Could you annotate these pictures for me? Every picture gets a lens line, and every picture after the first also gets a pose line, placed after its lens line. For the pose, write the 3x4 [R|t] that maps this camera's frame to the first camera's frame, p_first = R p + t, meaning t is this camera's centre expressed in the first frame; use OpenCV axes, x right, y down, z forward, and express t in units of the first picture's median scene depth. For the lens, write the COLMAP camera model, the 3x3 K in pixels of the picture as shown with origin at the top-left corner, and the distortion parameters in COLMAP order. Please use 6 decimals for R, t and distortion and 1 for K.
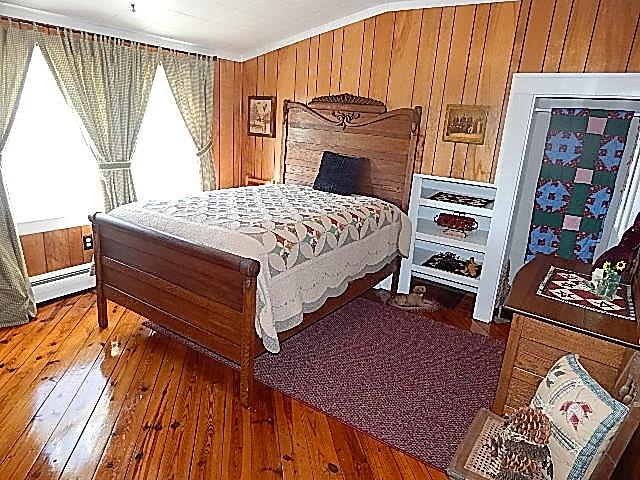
lens RADIAL K [[421.2, 0, 323.4], [0, 421.2, 236.9], [0, 0, 1]] dist [0.001593, 0.001239]
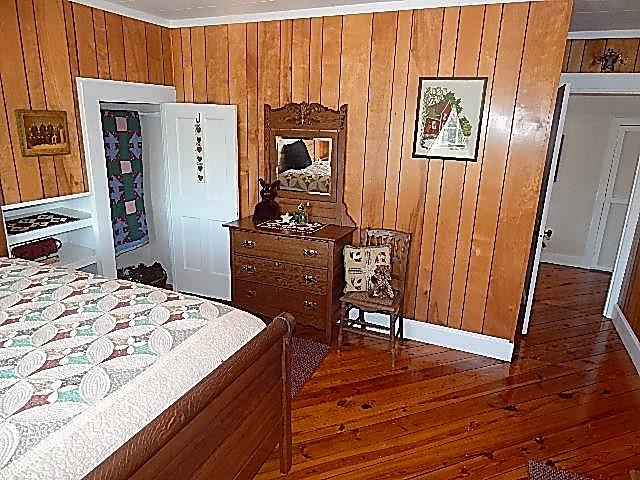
lens RADIAL K [[421.2, 0, 323.4], [0, 421.2, 236.9], [0, 0, 1]] dist [0.001593, 0.001239]
pose [[-0.179149, -0.331854, 0.926163, -0.620070], [0.232445, 0.900463, 0.367607, -0.264391], [-0.955968, 0.281139, -0.084180, 0.604152]]
